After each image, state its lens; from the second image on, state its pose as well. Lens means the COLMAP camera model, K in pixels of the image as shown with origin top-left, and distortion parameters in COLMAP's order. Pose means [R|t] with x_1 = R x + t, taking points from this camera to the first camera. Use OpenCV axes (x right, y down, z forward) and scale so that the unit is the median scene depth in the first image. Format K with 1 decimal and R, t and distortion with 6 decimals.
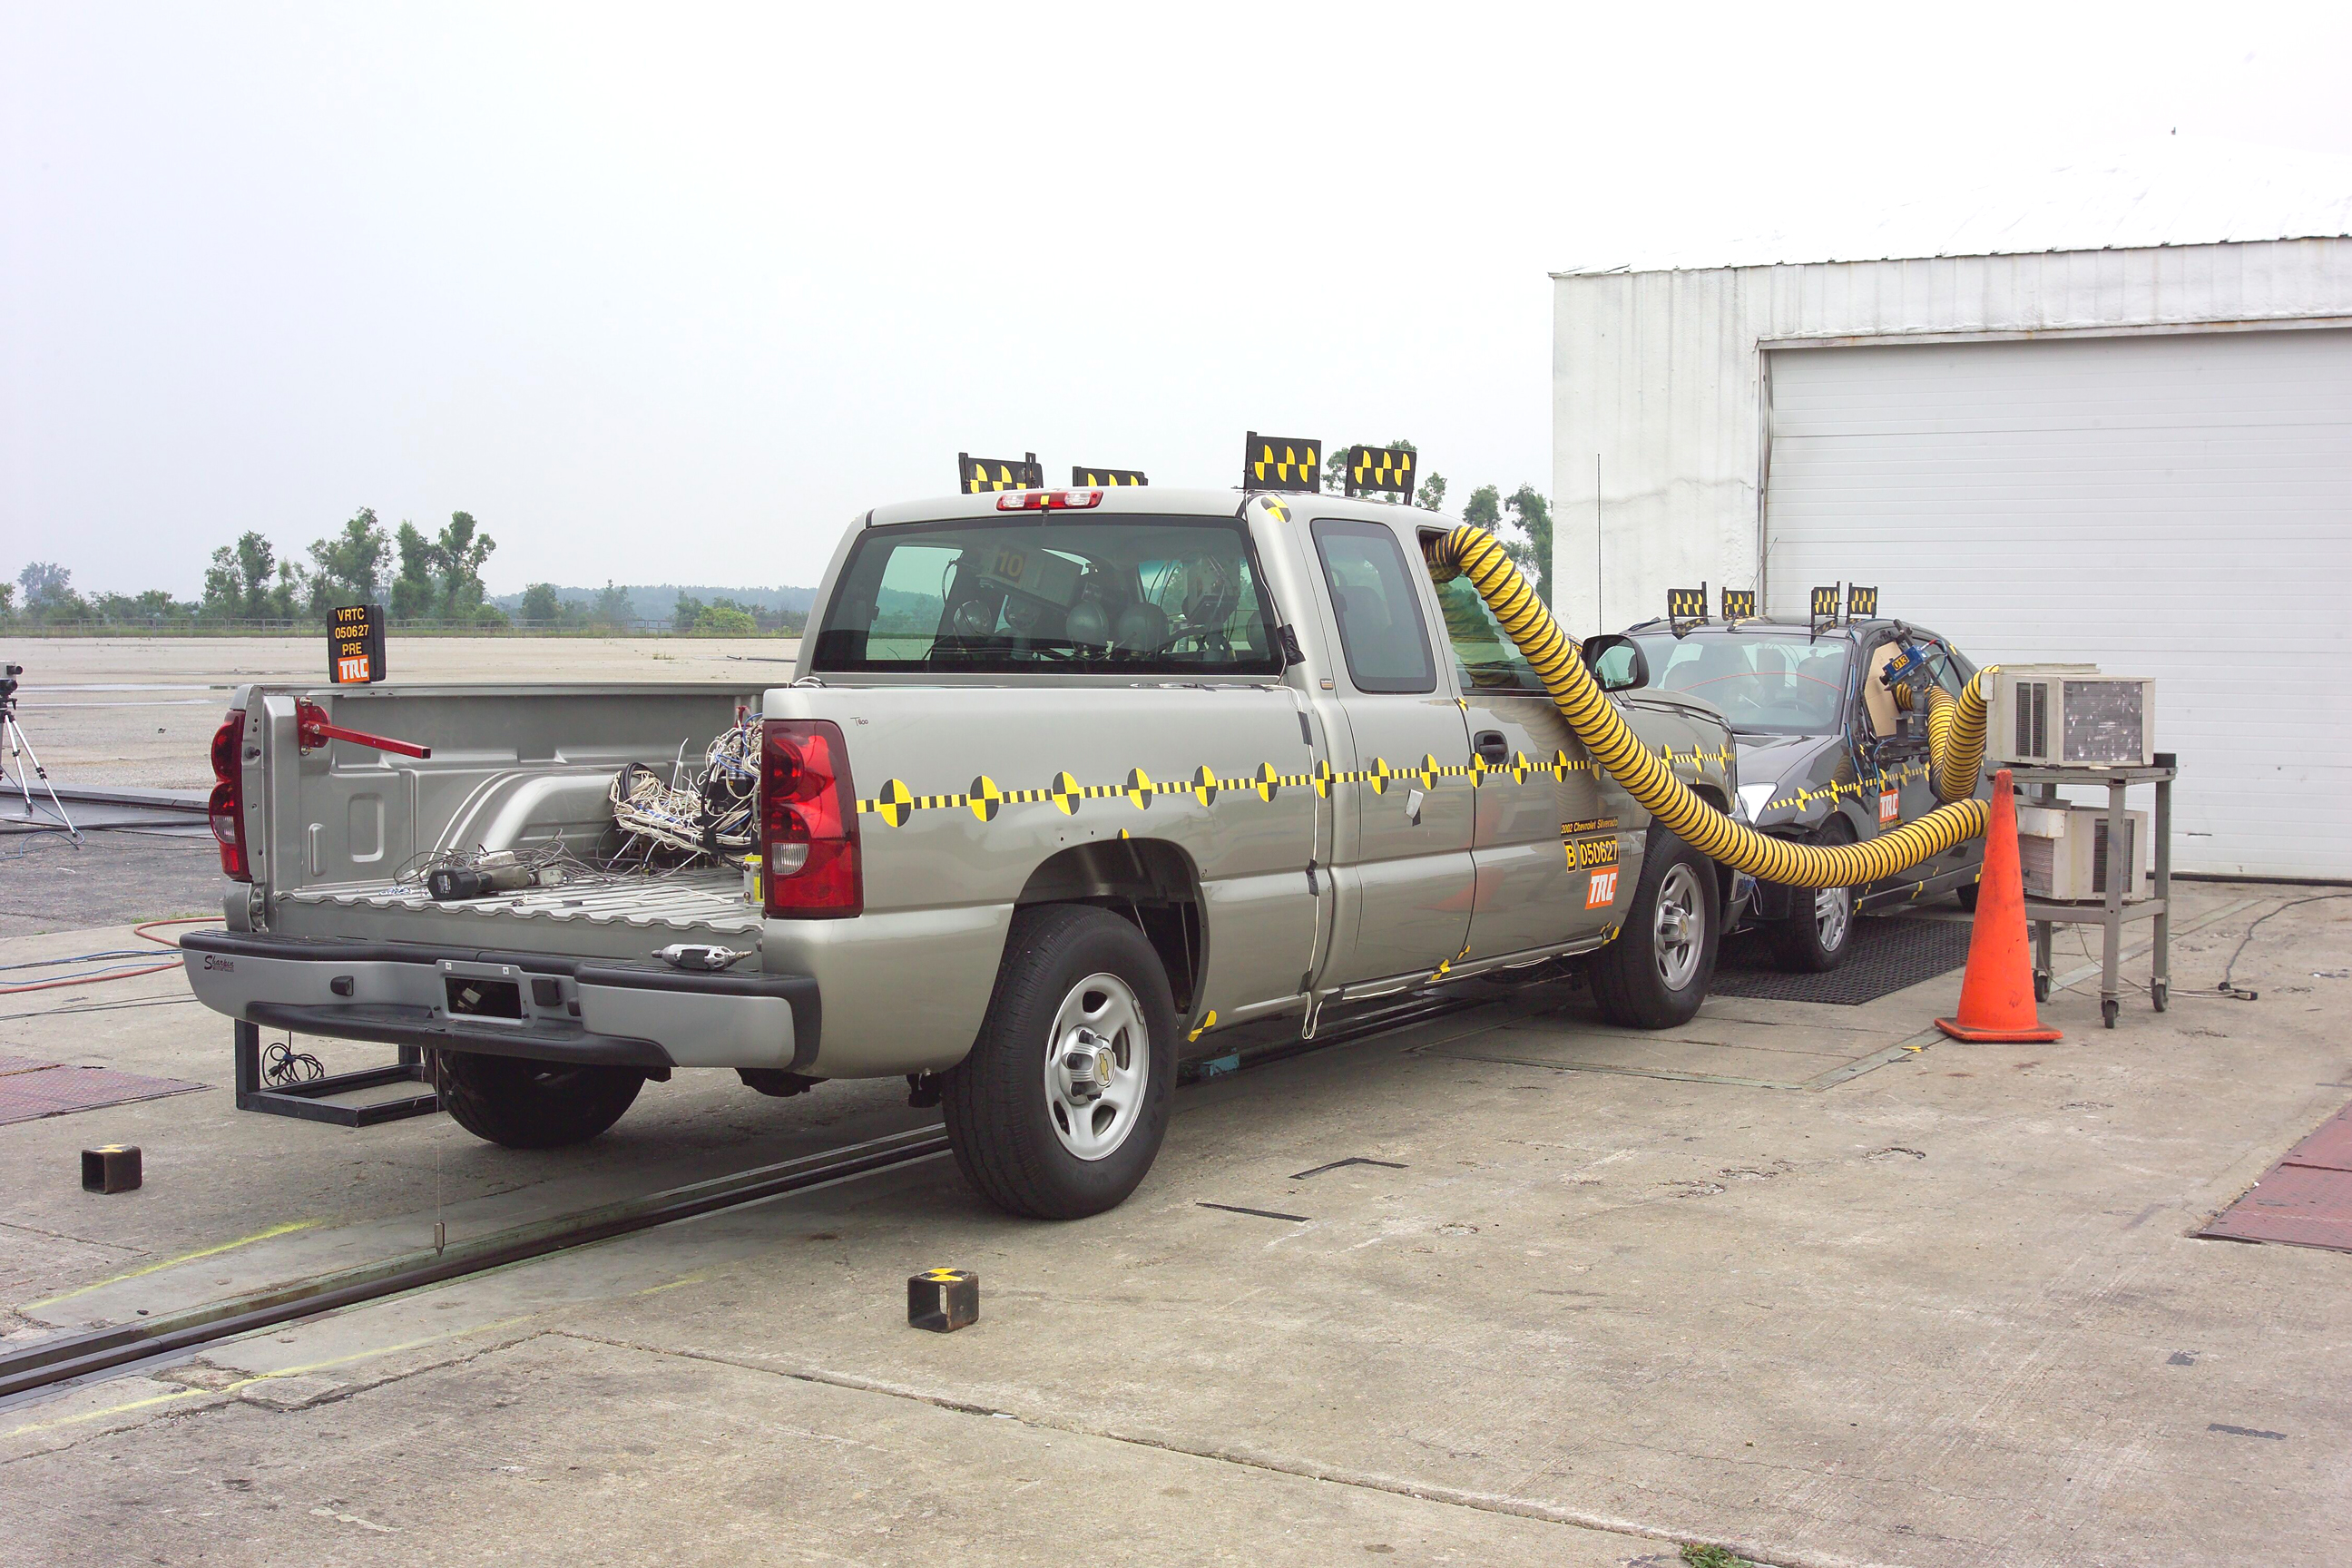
lens RADIAL K [[2746.2, 0, 1176.6], [0, 2746.2, 780.2], [0, 0, 1]] dist [-0.022133, 0.000000]
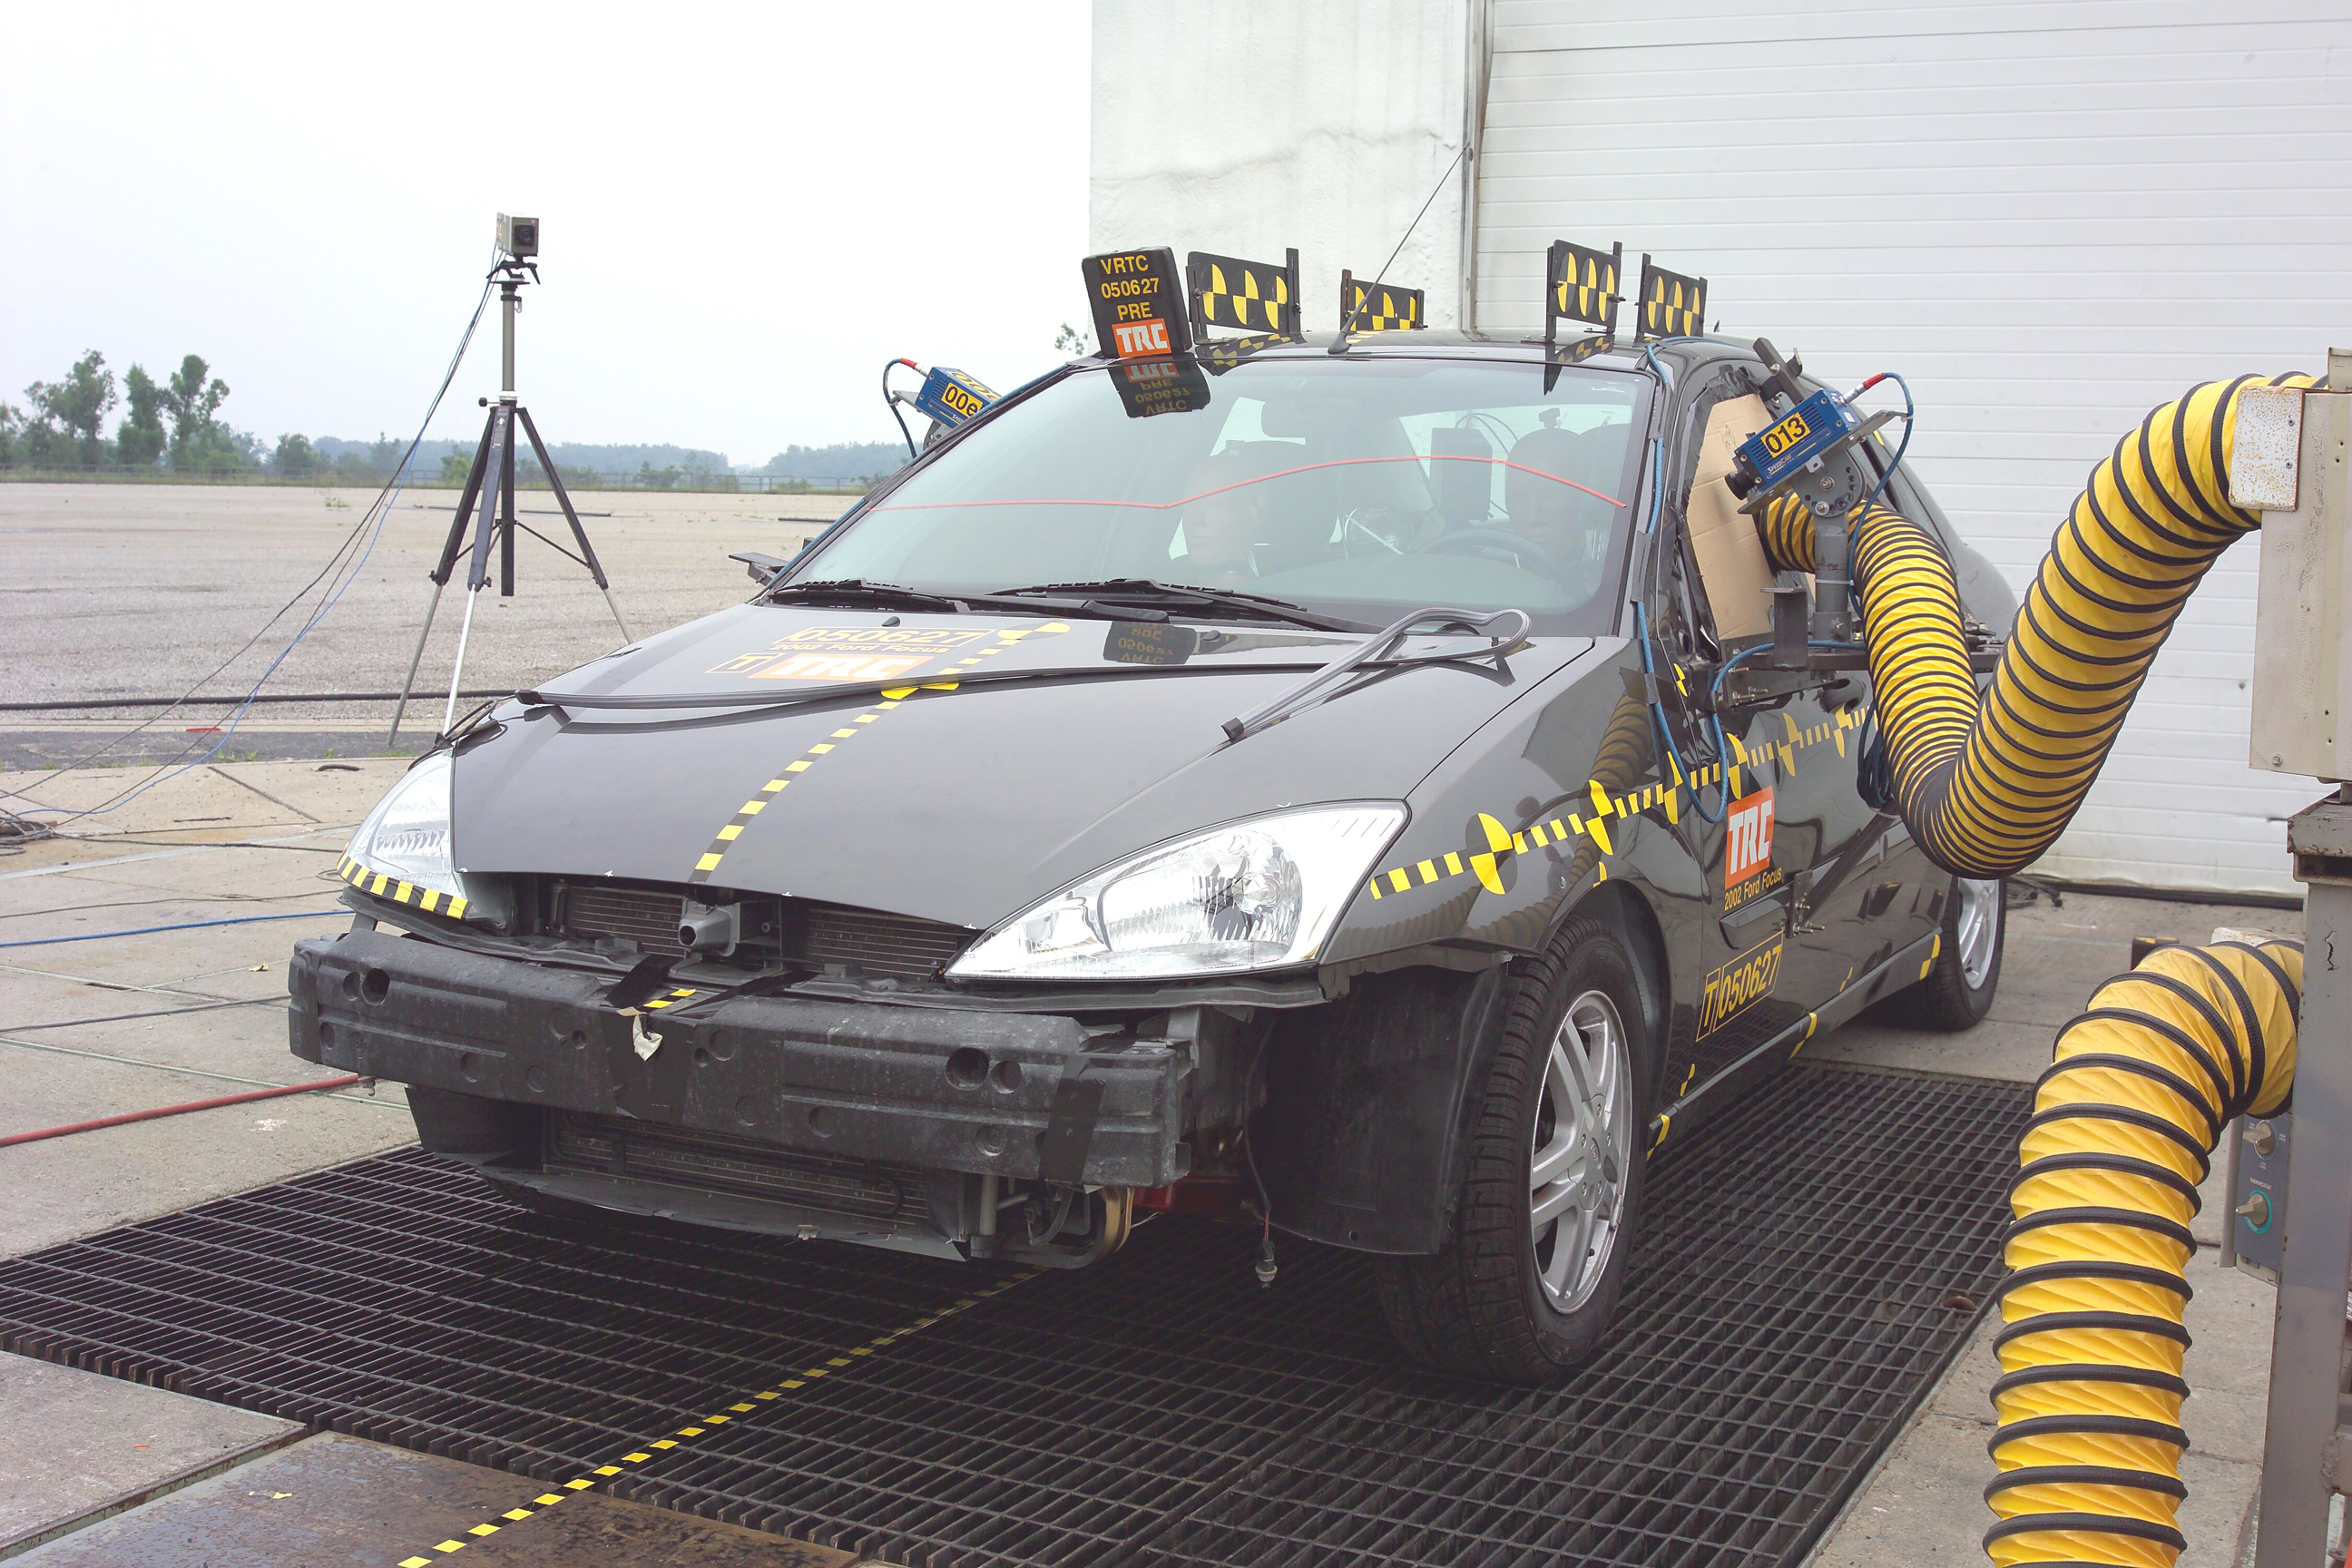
lens RADIAL K [[2746.2, 0, 1167.8], [0, 2746.2, 783.8], [0, 0, 1]] dist [-0.022133, 0.000000]
pose [[0.996554, 0.009185, 0.082442, 0.141536], [-0.013326, 0.998669, 0.049827, -0.012828], [-0.081875, -0.050754, 0.995349, 0.593980]]
